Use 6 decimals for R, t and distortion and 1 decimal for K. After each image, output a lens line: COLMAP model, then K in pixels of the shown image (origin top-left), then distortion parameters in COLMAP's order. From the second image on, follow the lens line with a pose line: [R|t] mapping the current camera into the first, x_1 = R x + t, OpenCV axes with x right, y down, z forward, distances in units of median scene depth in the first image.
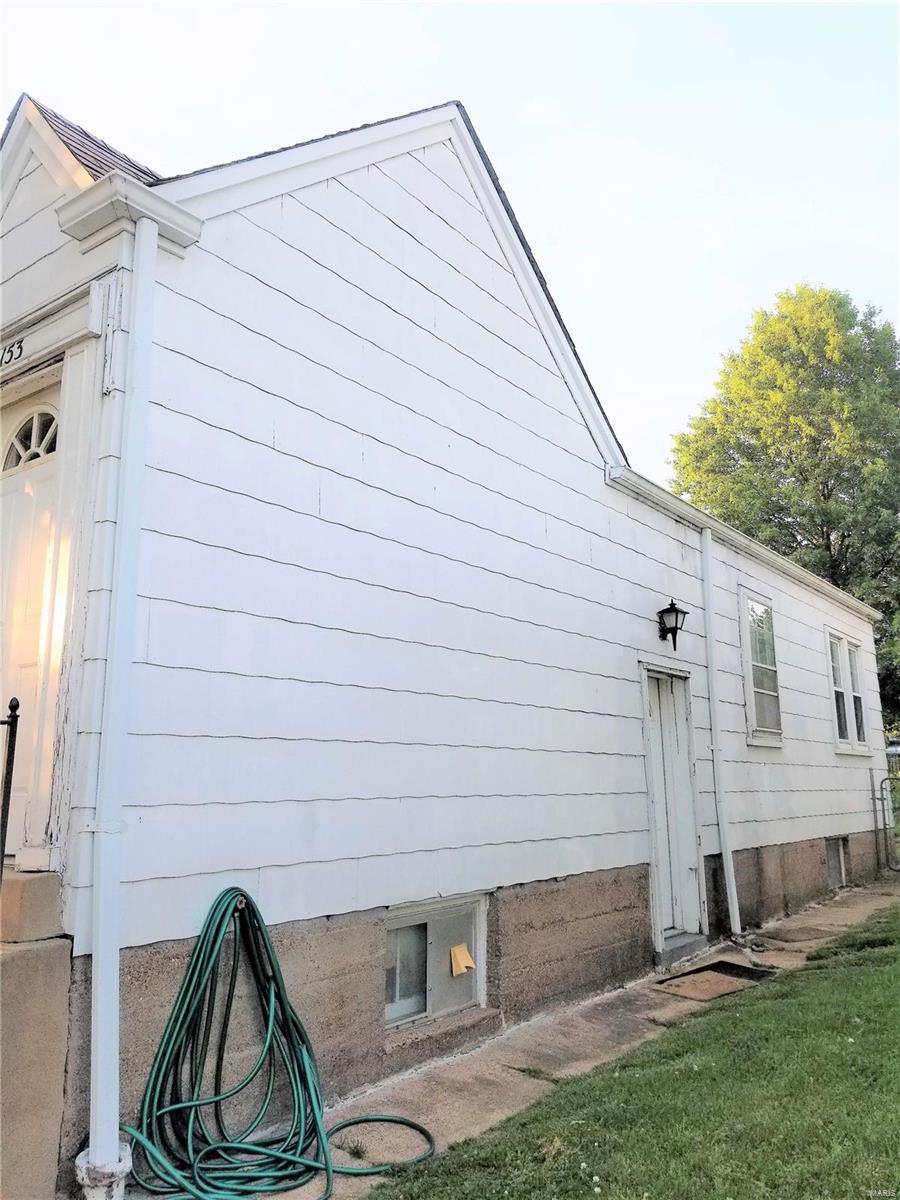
lens RADIAL K [[936.9, 0, 457.2], [0, 936.9, 590.2], [0, 0, 1]] dist [0.048087, -0.072882]
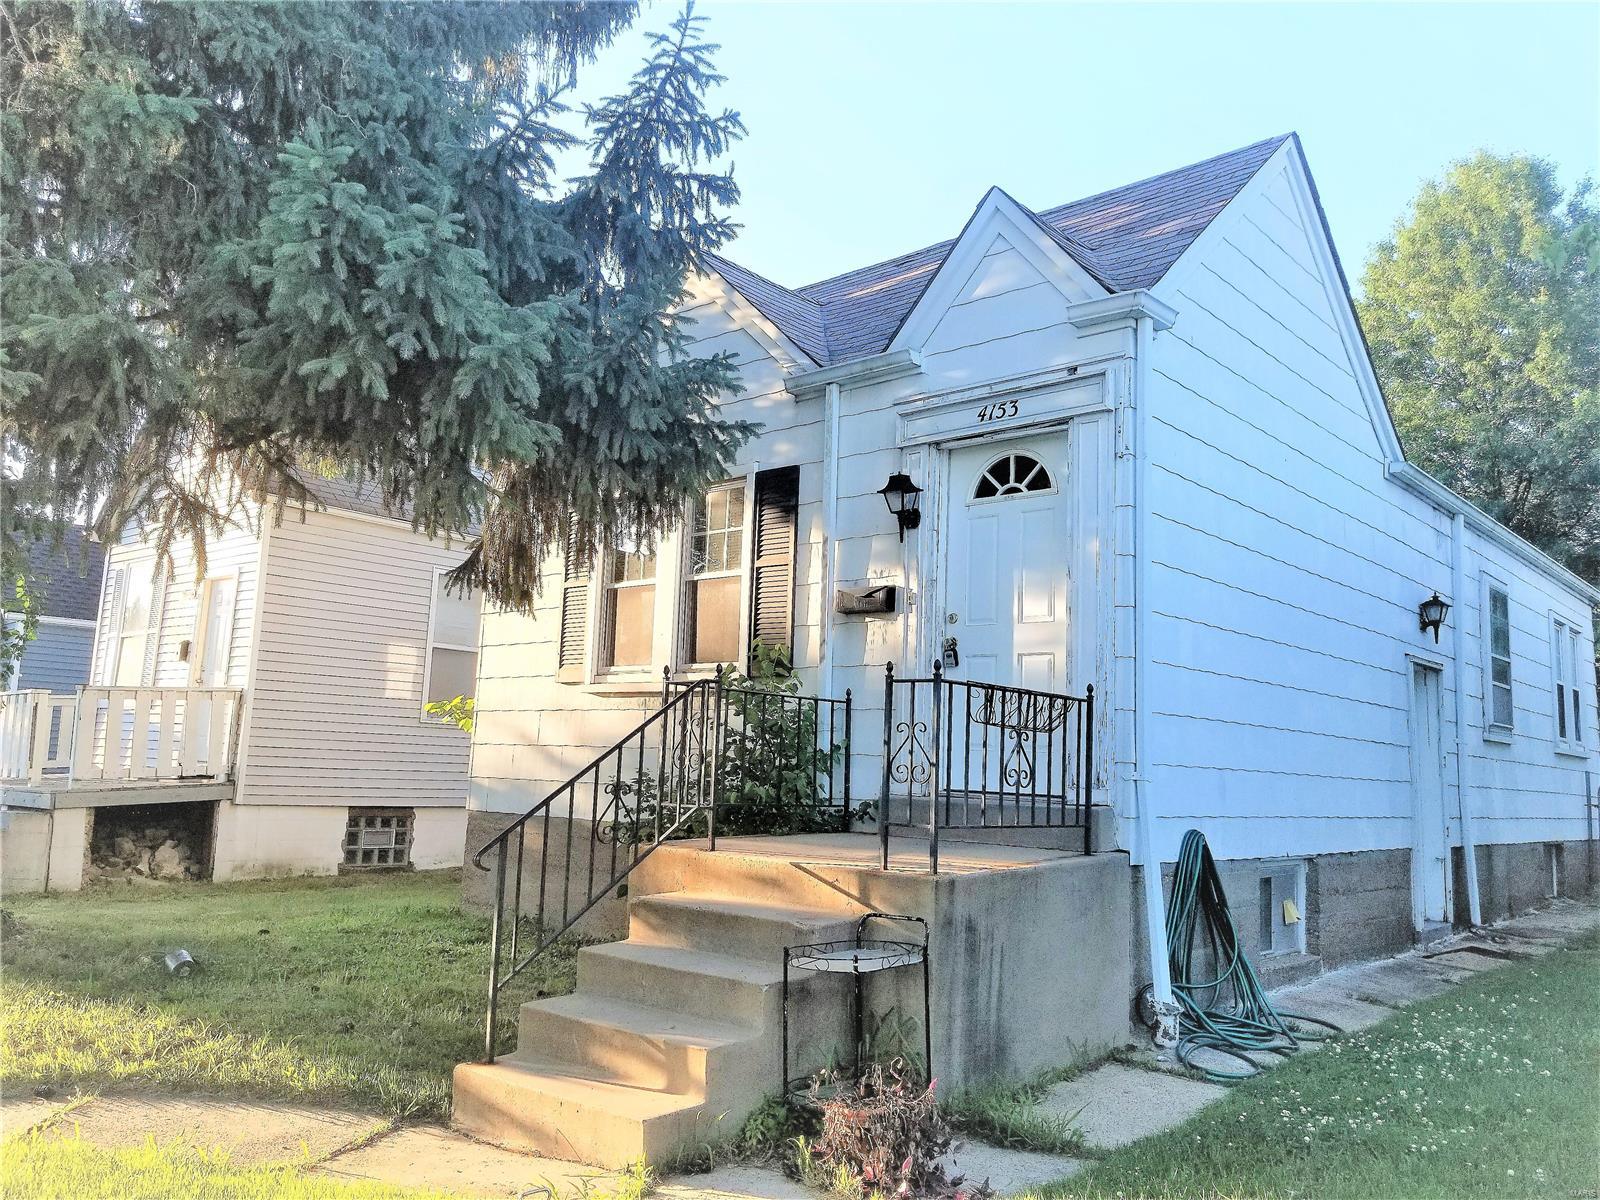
lens RADIAL K [[1249.2, 0, 787.4], [0, 1249.2, 601.1], [0, 0, 1]] dist [0.048087, -0.072882]
pose [[0.993987, 0.032244, -0.104642, -0.311111], [-0.024936, 0.997206, 0.070418, -0.057009], [0.106621, -0.067385, 0.992014, -0.391566]]
